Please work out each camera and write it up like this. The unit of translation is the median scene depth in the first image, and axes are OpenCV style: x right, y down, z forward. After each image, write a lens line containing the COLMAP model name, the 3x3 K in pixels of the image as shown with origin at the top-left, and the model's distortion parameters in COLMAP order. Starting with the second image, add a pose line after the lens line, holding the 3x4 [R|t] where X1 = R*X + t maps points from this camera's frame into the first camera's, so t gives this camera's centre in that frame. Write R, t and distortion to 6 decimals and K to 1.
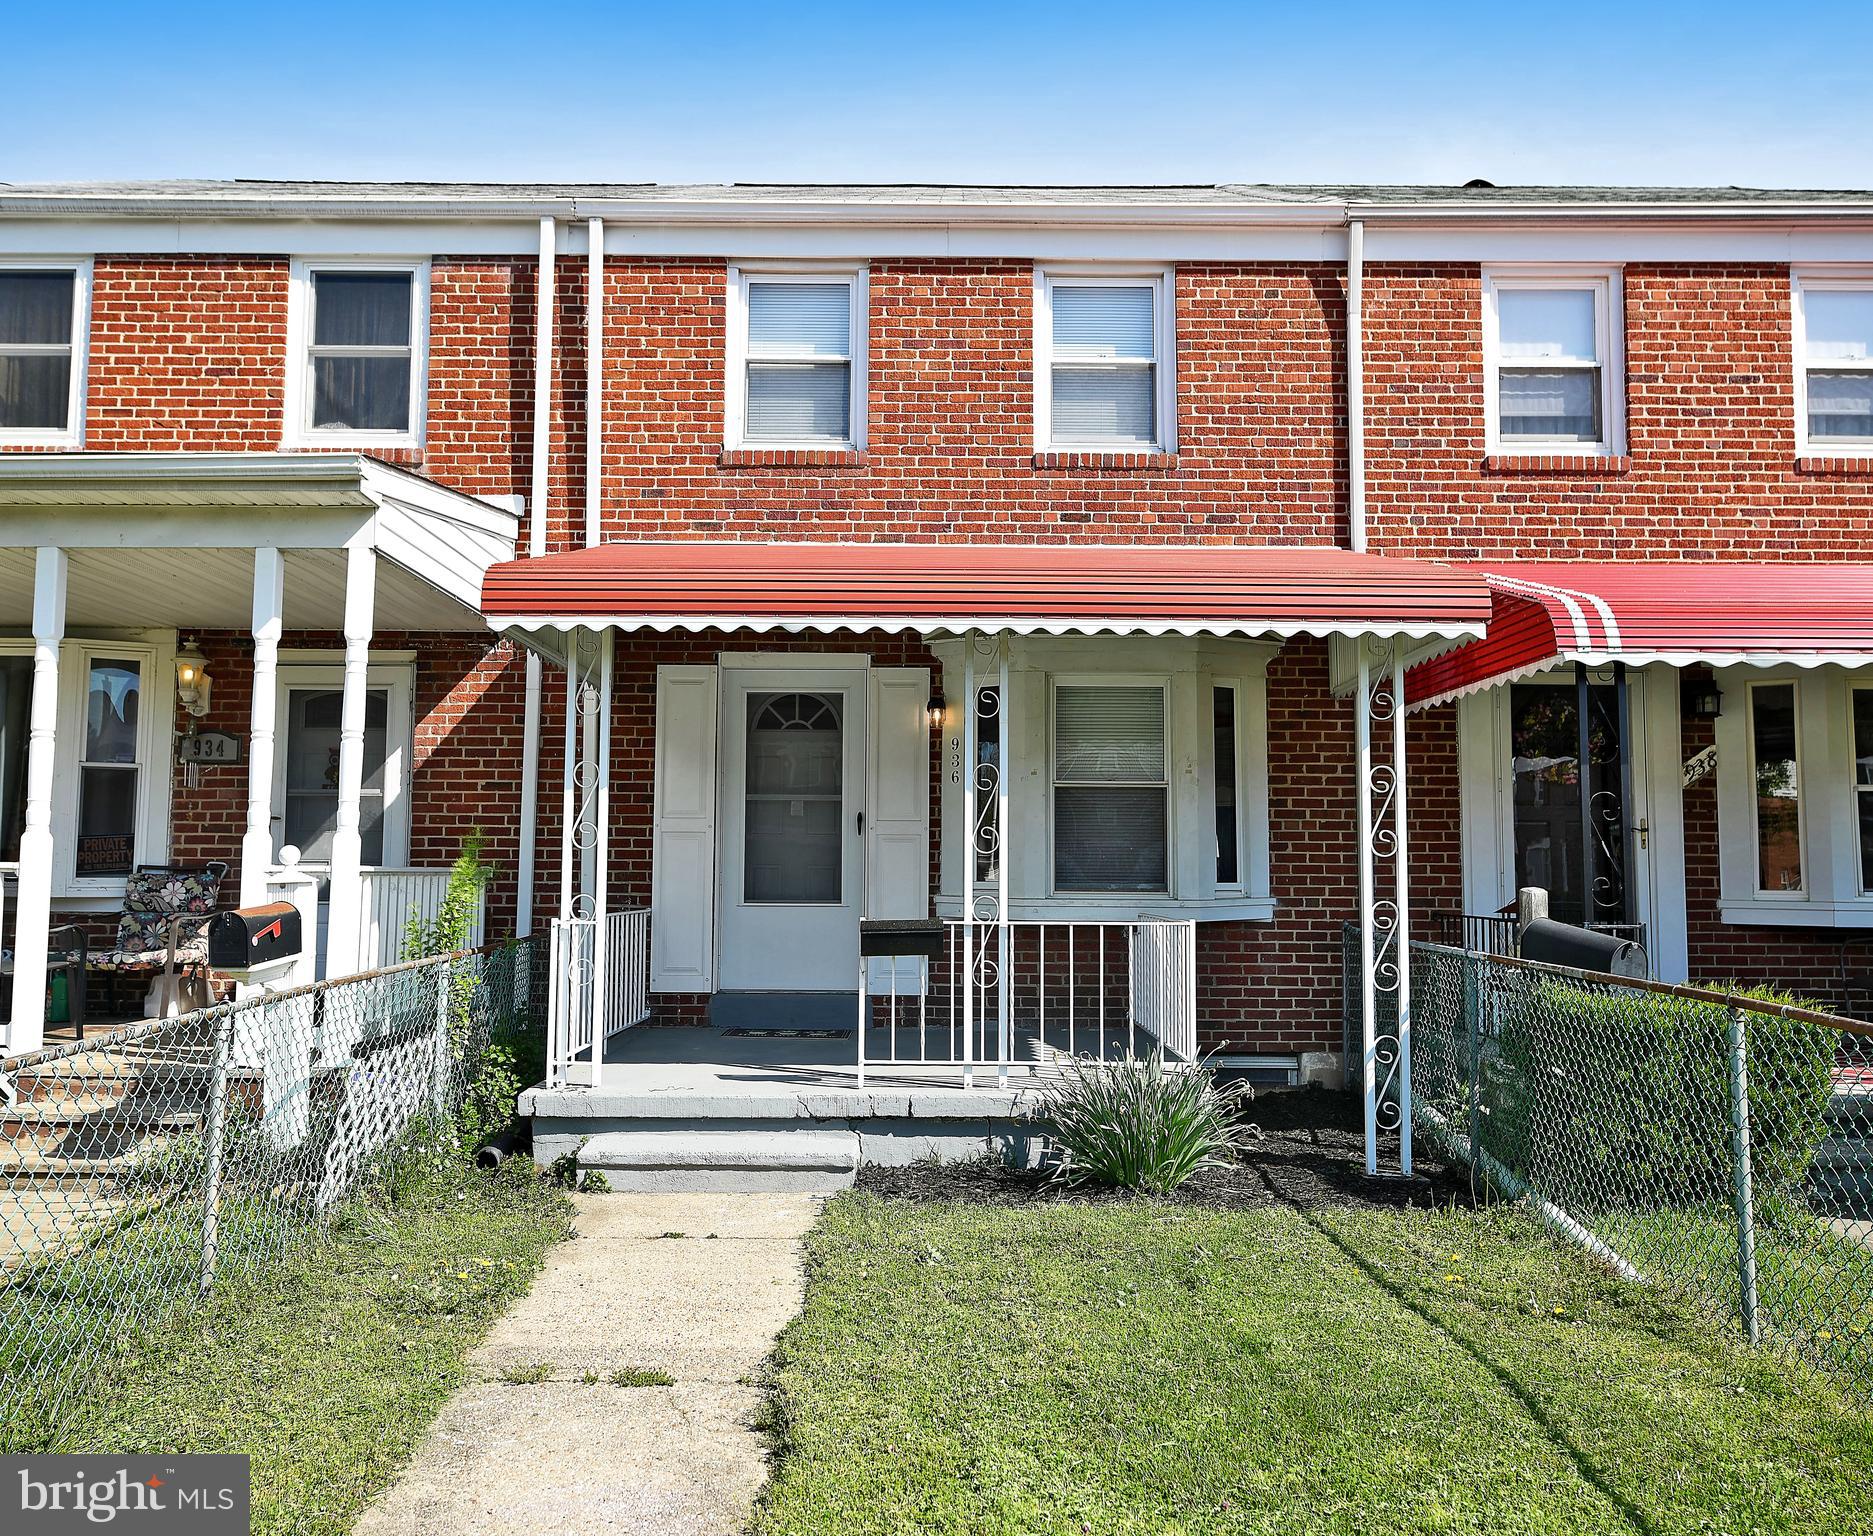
lens RADIAL K [[1530.6, 0, 934.6], [0, 1530.6, 763.4], [0, 0, 1]] dist [0.003594, 0.003714]
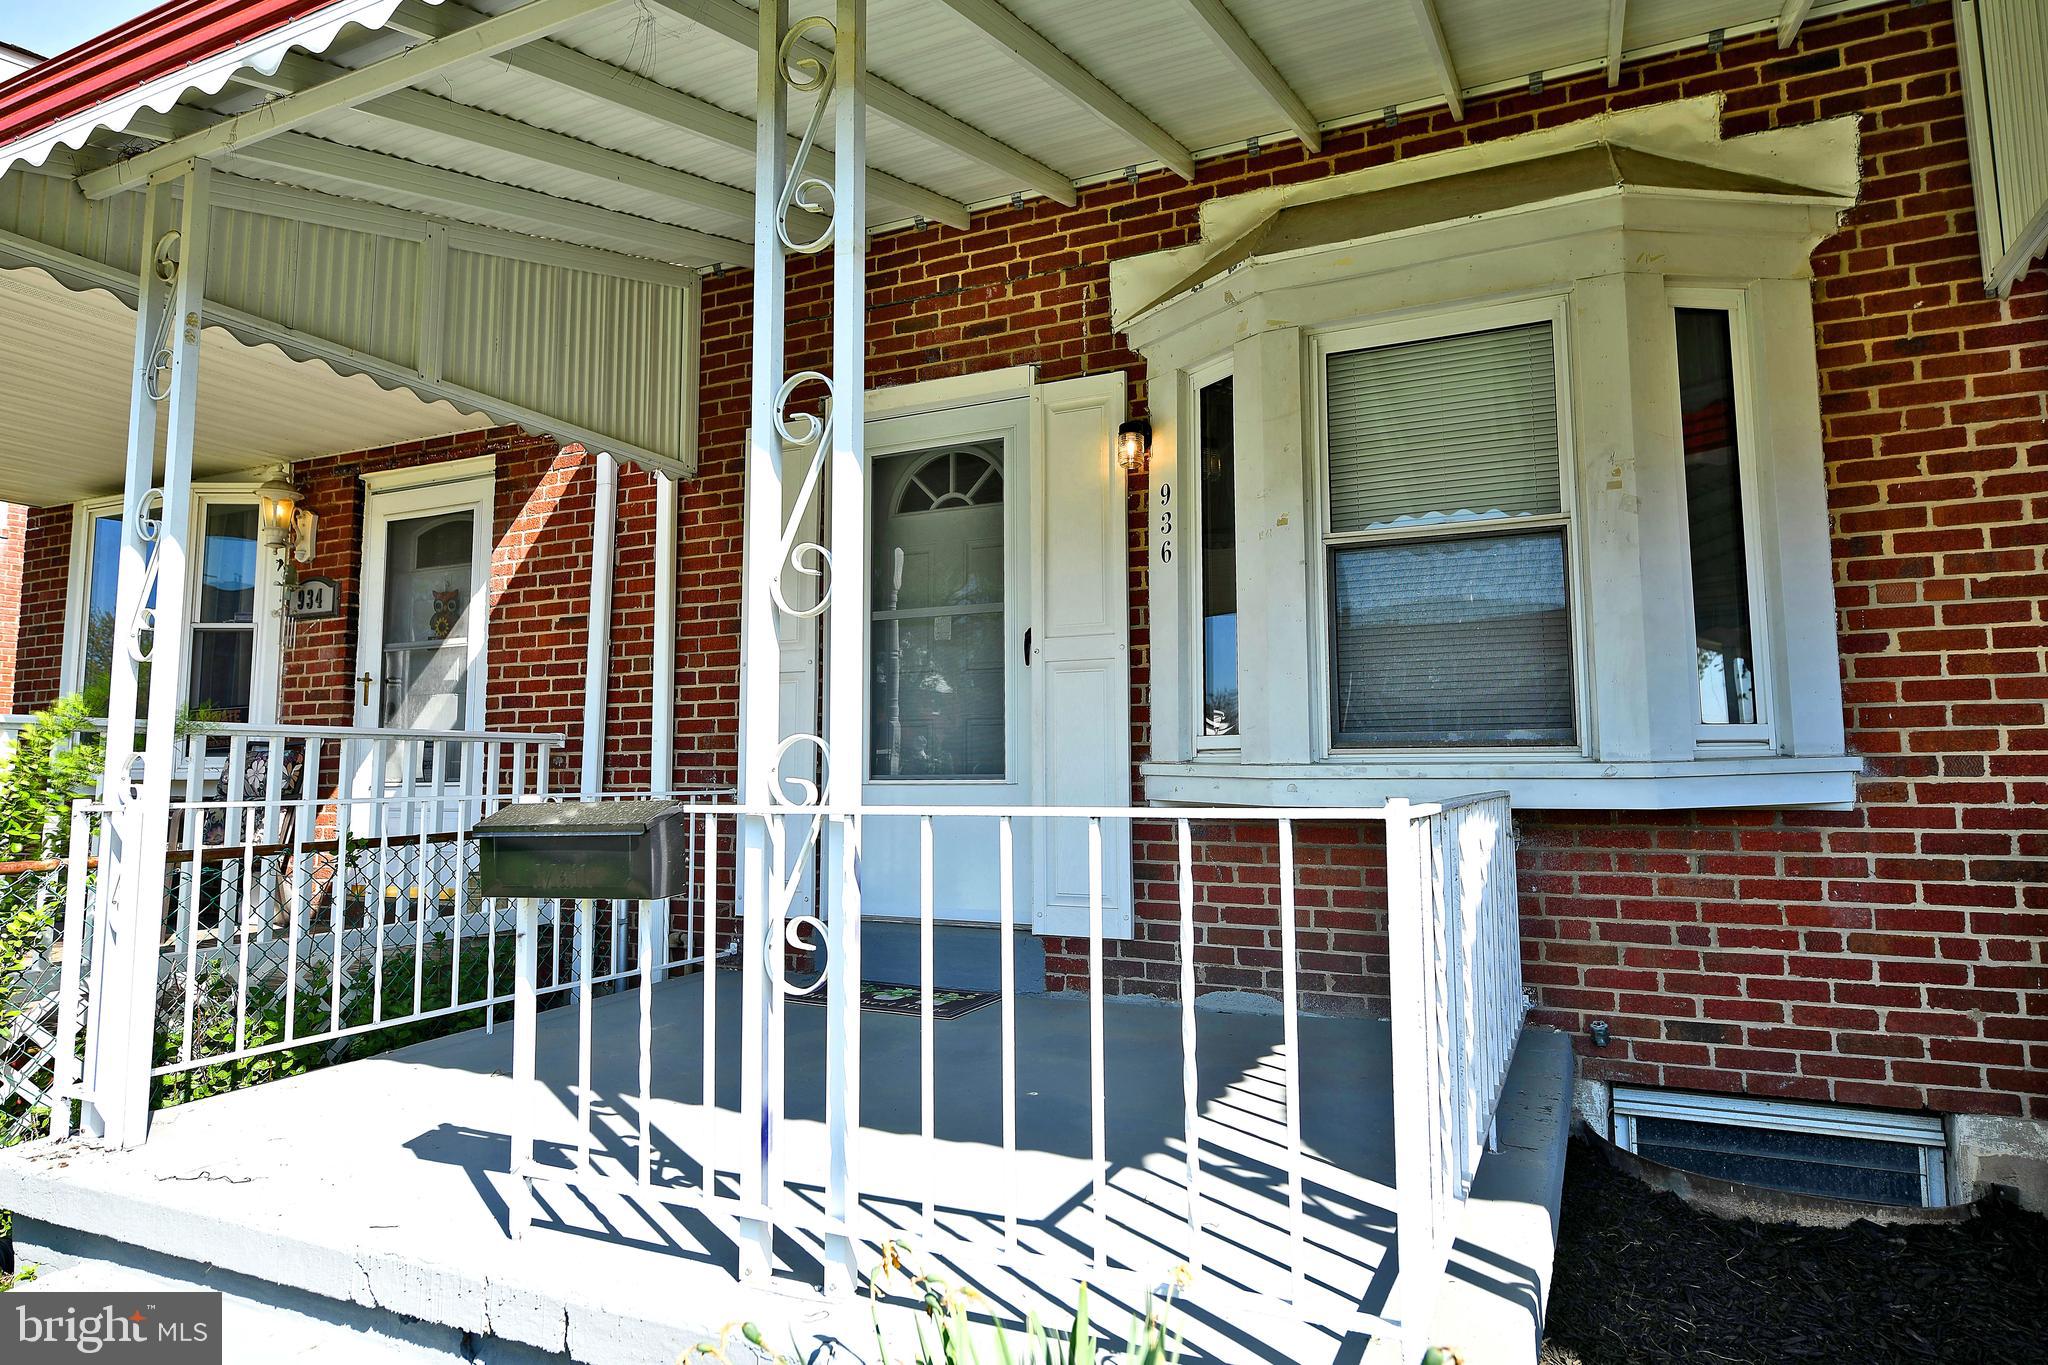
lens RADIAL K [[1195.7, 0, 1027.6], [0, 1195.7, 668.3], [0, 0, 1]] dist [-0.004274, 0.002605]
pose [[0.904292, -0.049313, -0.424056, 0.150283], [0.043466, 0.998780, -0.023456, 0.059177], [0.424695, 0.002779, 0.905332, 0.575459]]
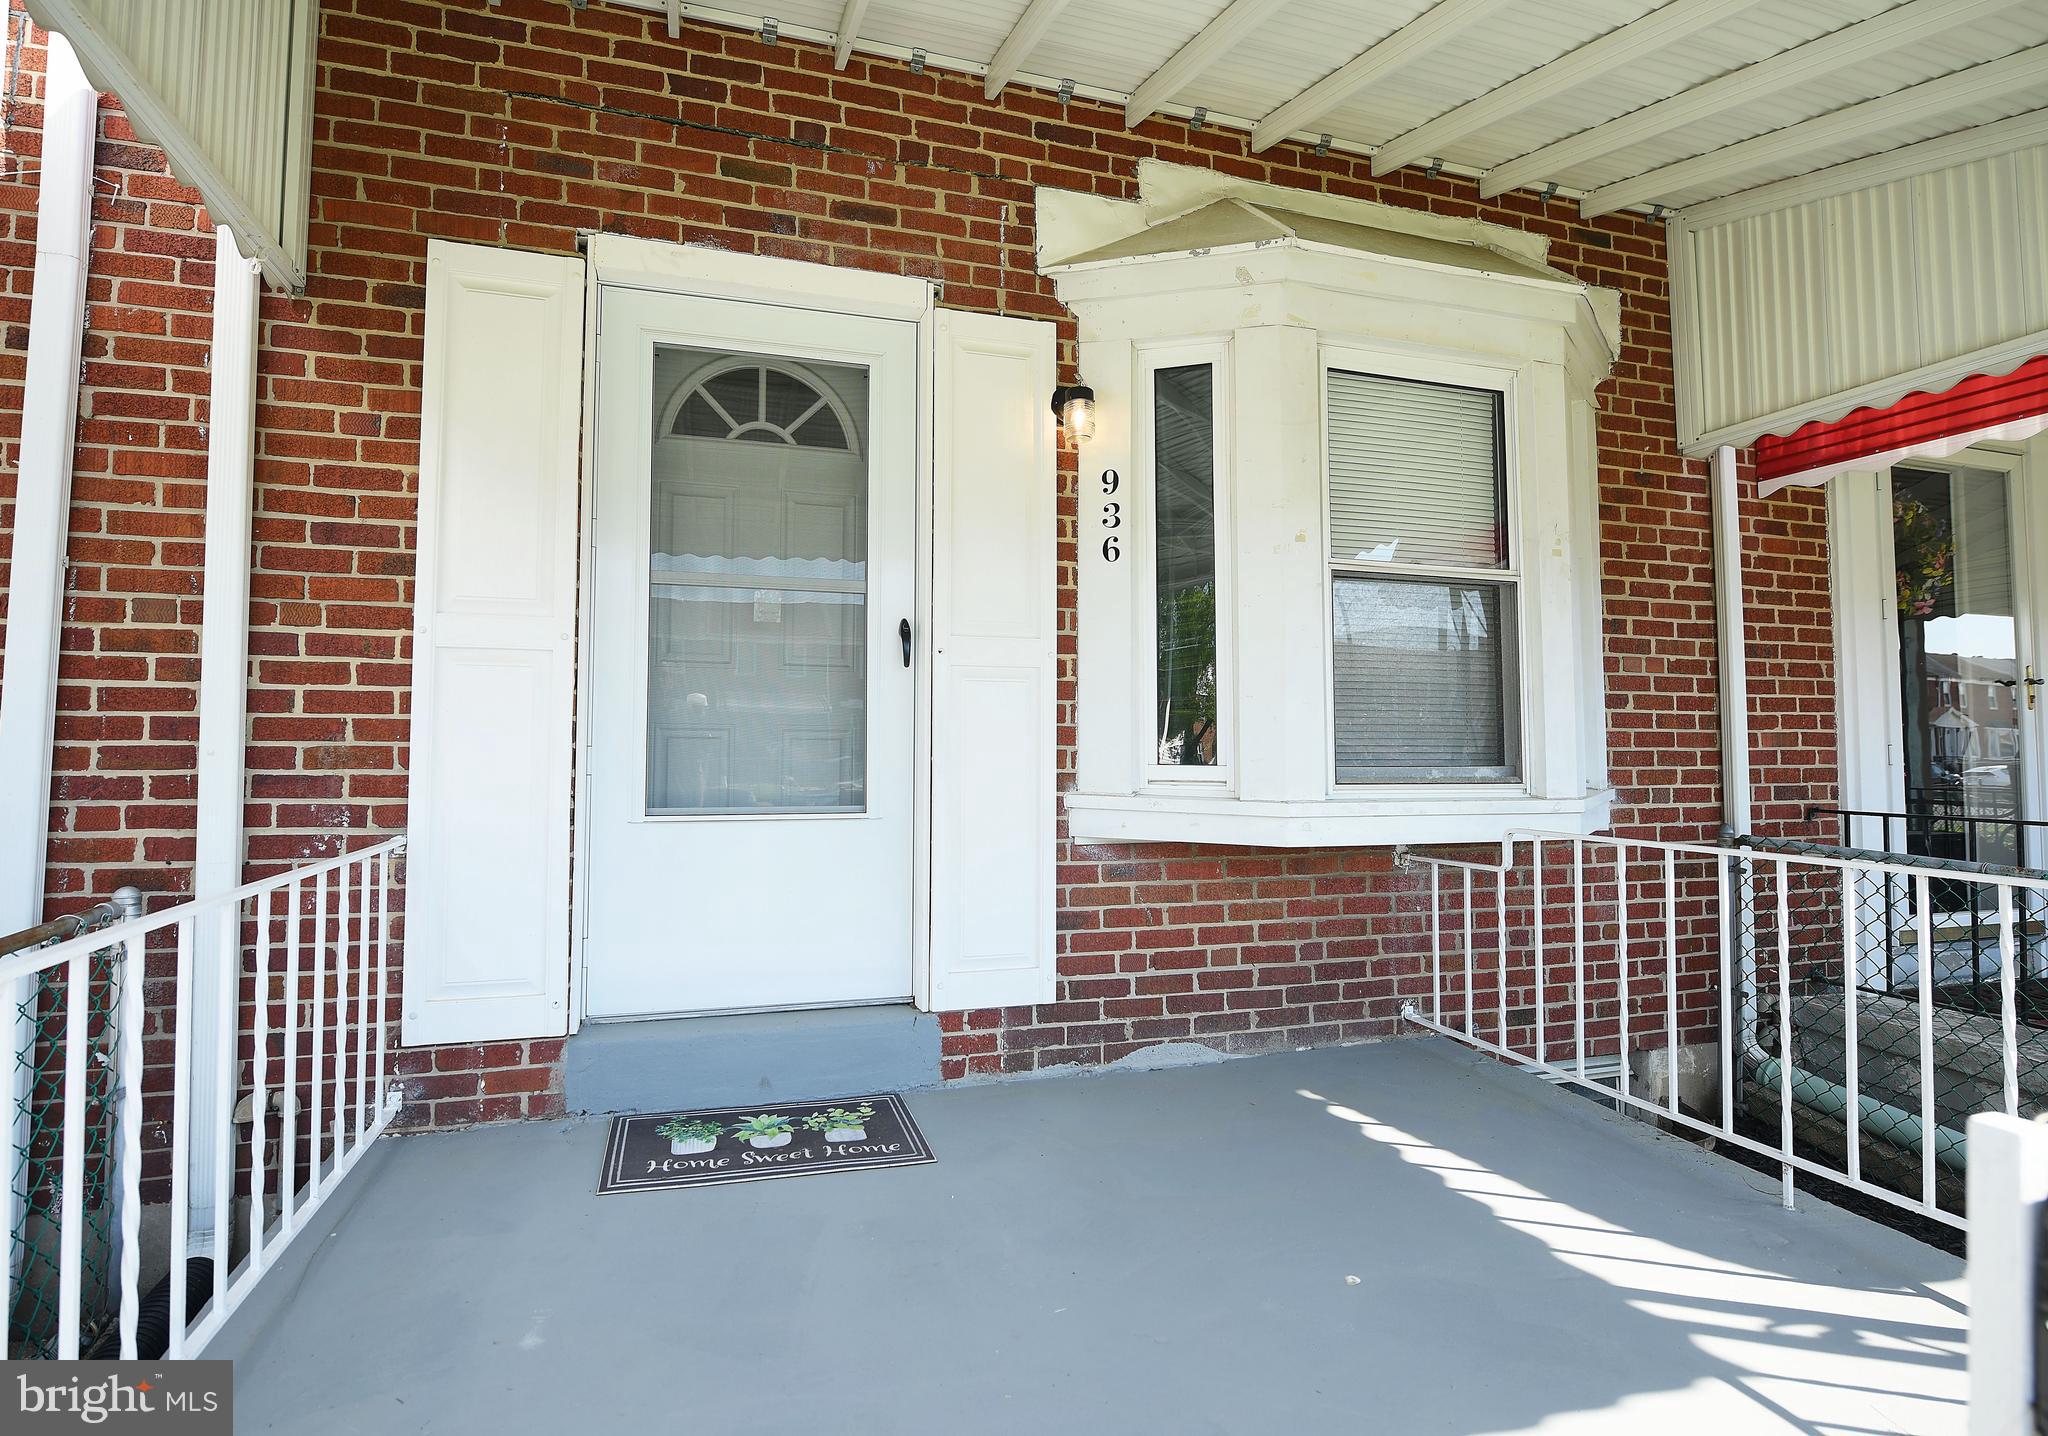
lens RADIAL K [[989.3, 0, 983.9], [0, 989.3, 703.5], [0, 0, 1]] dist [-0.008916, -0.002937]
pose [[0.960022, 0.010383, 0.279731, -0.111092], [-0.020610, 0.999221, 0.033643, 0.047506], [-0.279164, -0.038063, 0.959489, 0.703109]]
